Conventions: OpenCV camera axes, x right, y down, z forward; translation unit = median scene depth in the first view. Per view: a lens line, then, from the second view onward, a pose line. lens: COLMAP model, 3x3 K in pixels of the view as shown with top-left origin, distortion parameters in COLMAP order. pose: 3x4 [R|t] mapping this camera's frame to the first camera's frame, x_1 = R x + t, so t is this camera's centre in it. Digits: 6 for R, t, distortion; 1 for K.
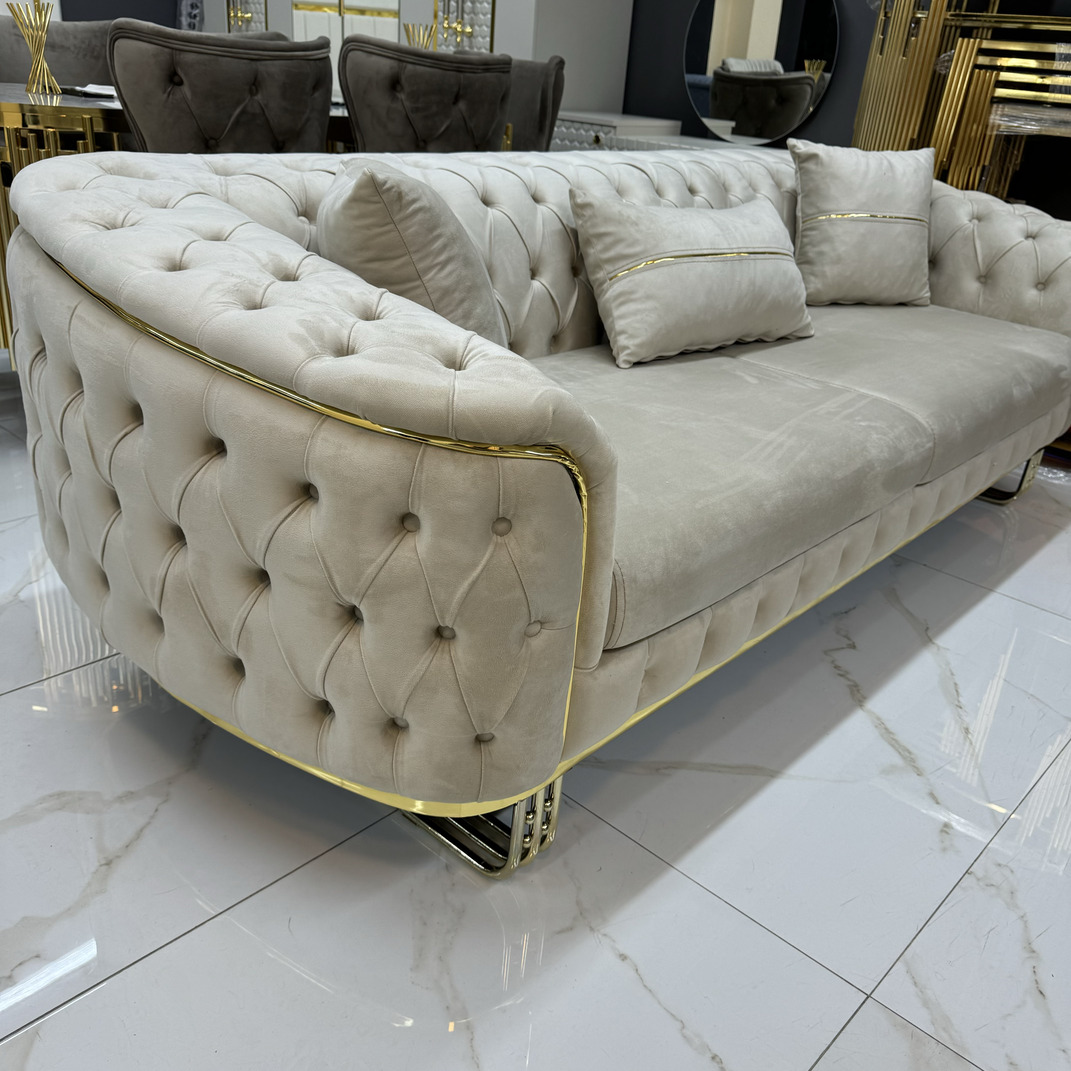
lens RADIAL K [[1035.6, 0, 544.4], [0, 1035.6, 542.5], [0, 0, 1]] dist [0.106049, -0.185636]
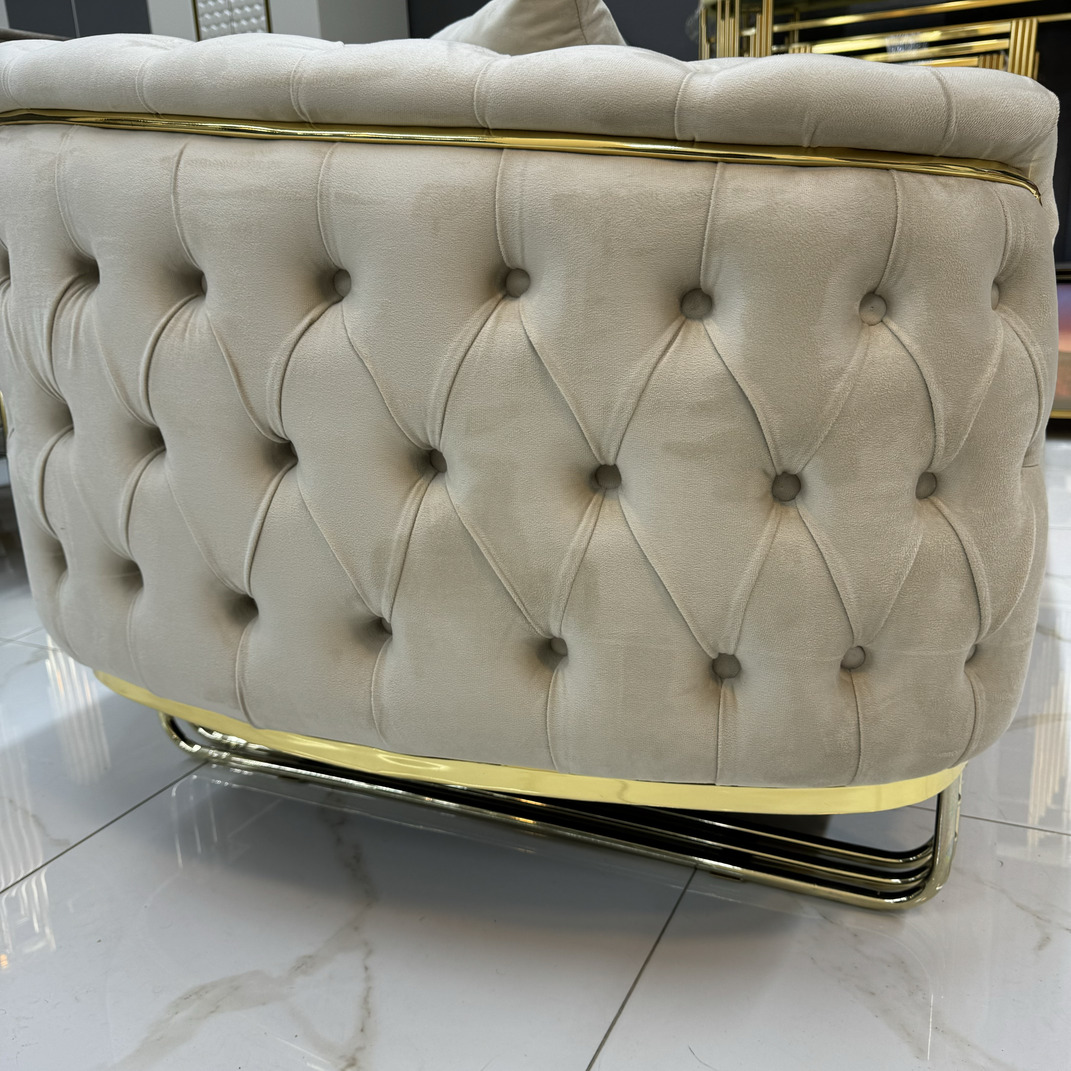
lens RADIAL K [[1035.6, 0, 544.4], [0, 1035.6, 542.5], [0, 0, 1]] dist [0.106049, -0.185636]
pose [[0.946455, -0.195199, 0.257139, -0.386196], [0.233676, 0.963791, -0.128463, 0.116997], [-0.222753, 0.181672, 0.957798, 0.334353]]
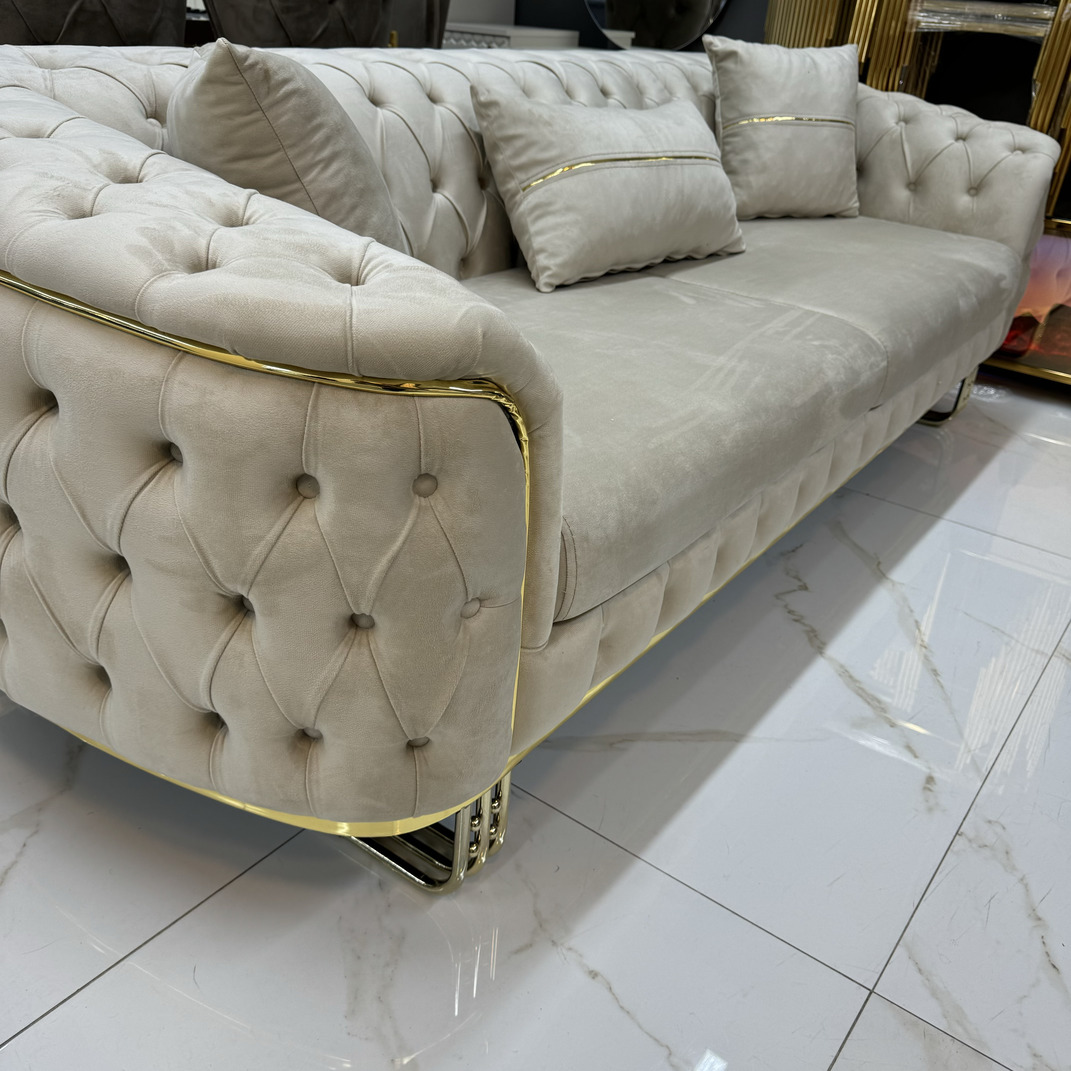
lens RADIAL K [[1035.6, 0, 544.4], [0, 1035.6, 542.5], [0, 0, 1]] dist [0.106049, -0.185636]
pose [[0.994715, -0.060186, 0.083189, -0.014086], [0.055614, 0.996868, 0.056233, -0.008319], [-0.086313, -0.051309, 0.994946, 0.150960]]
